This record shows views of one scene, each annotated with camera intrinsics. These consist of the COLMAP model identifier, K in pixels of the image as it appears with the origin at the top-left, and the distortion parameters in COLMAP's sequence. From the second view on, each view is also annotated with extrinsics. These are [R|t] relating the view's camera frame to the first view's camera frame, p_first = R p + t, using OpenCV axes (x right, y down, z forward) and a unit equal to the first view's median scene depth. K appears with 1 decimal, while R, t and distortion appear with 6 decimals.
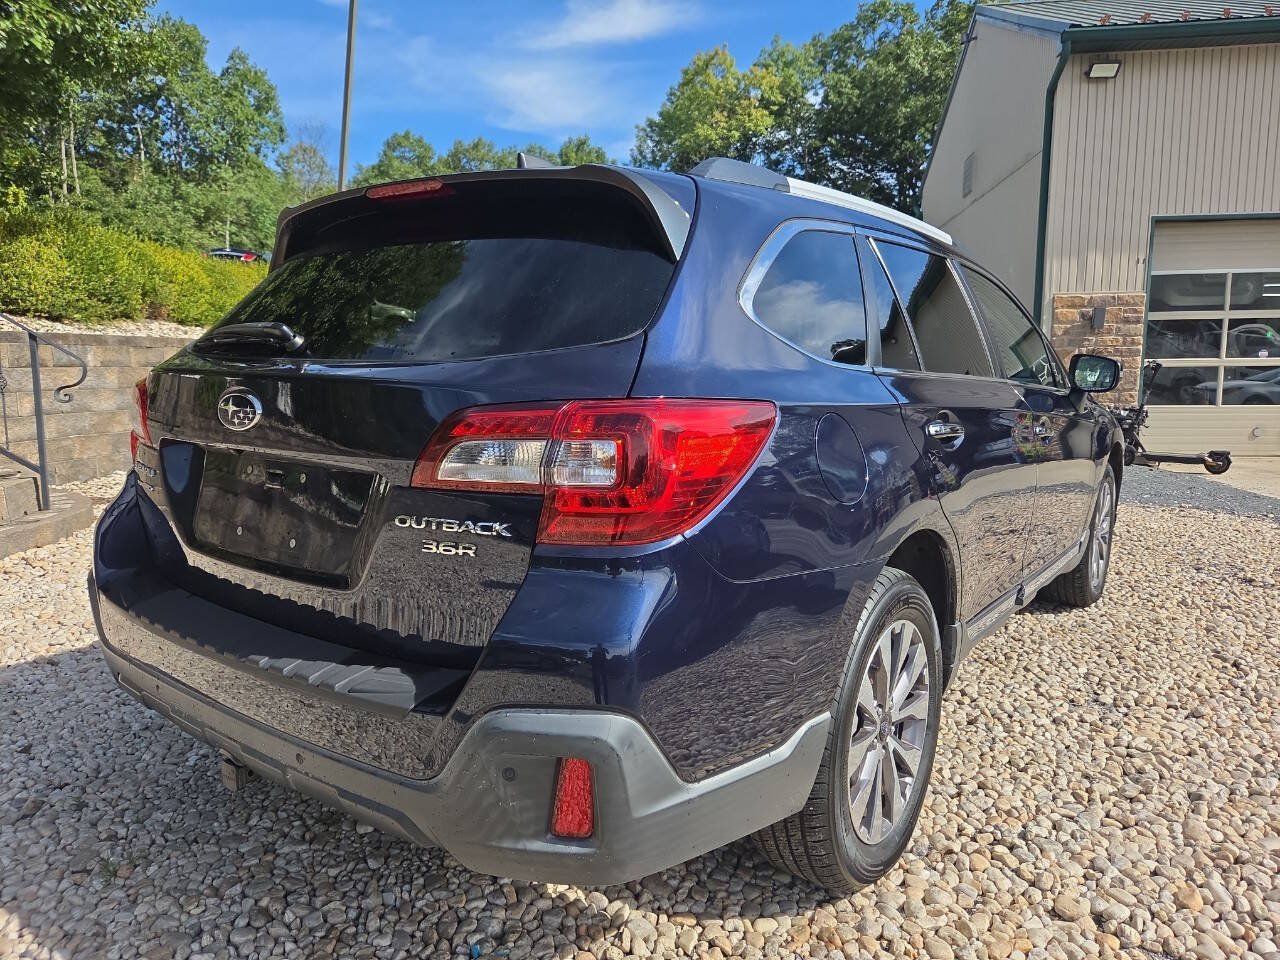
lens RADIAL K [[864.7, 0, 640.0], [0, 864.7, 480.0], [0, 0, 1]] dist [0.057633, -0.055082]
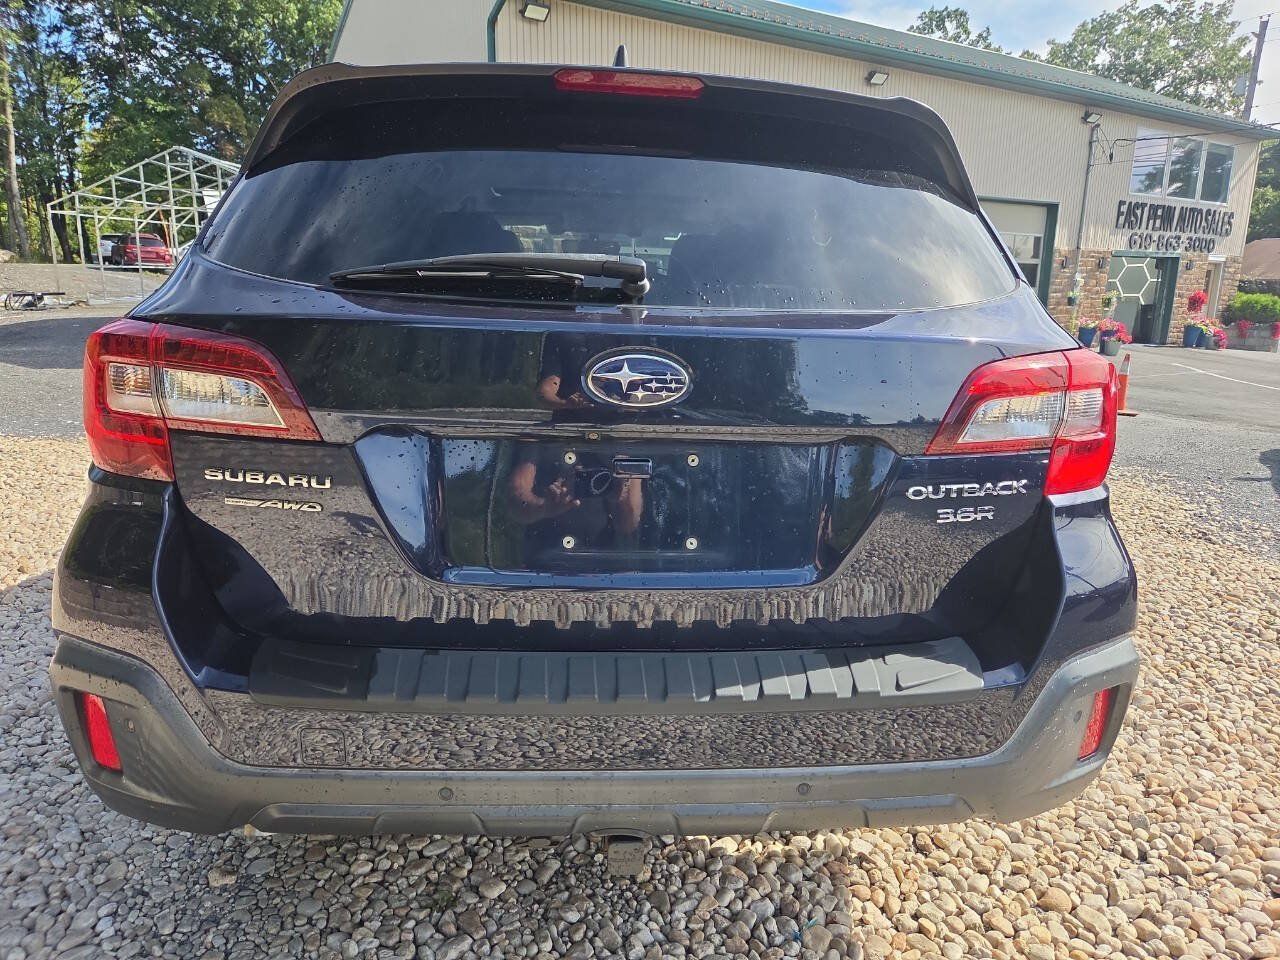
lens RADIAL K [[864.7, 0, 640.0], [0, 864.7, 480.0], [0, 0, 1]] dist [0.057633, -0.055082]
pose [[0.753384, -0.128252, 0.644952, -0.942738], [0.066753, 0.990645, 0.119019, -0.082201], [-0.654184, -0.046615, 0.754898, 0.441599]]
